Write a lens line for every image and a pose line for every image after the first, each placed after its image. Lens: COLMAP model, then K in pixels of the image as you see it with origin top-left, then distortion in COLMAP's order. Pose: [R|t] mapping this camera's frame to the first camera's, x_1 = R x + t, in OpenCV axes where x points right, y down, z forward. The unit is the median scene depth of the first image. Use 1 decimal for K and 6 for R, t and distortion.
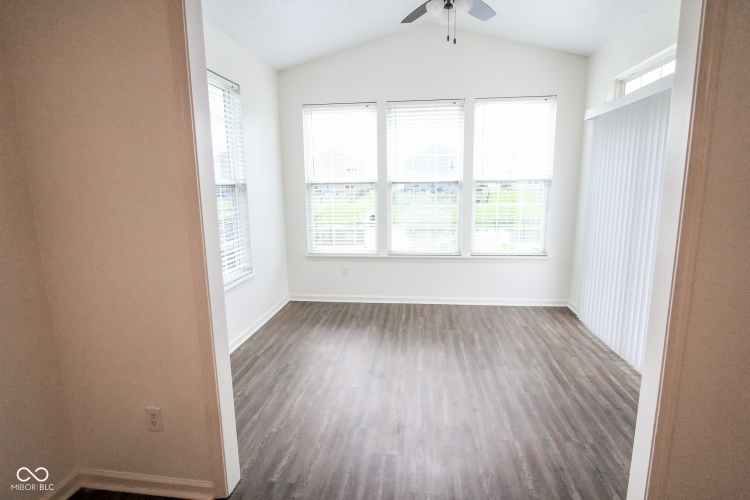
lens RADIAL K [[373.5, 0, 373.3], [0, 373.5, 246.2], [0, 0, 1]] dist [-0.017685, 0.001030]
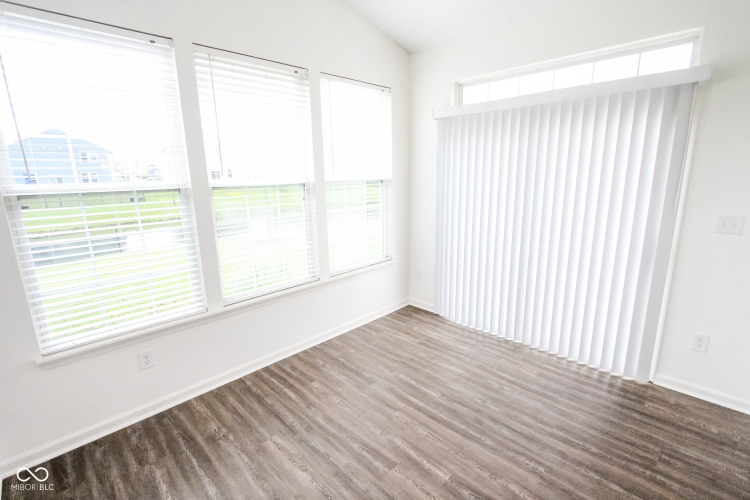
lens RADIAL K [[344.9, 0, 374.6], [0, 344.9, 249.8], [0, 0, 1]] dist [-0.018723, 0.003018]
pose [[0.613244, -0.171757, 0.770994, -0.254700], [0.137462, 0.984385, 0.109958, -0.108686], [-0.777841, 0.038551, 0.627278, 0.505457]]
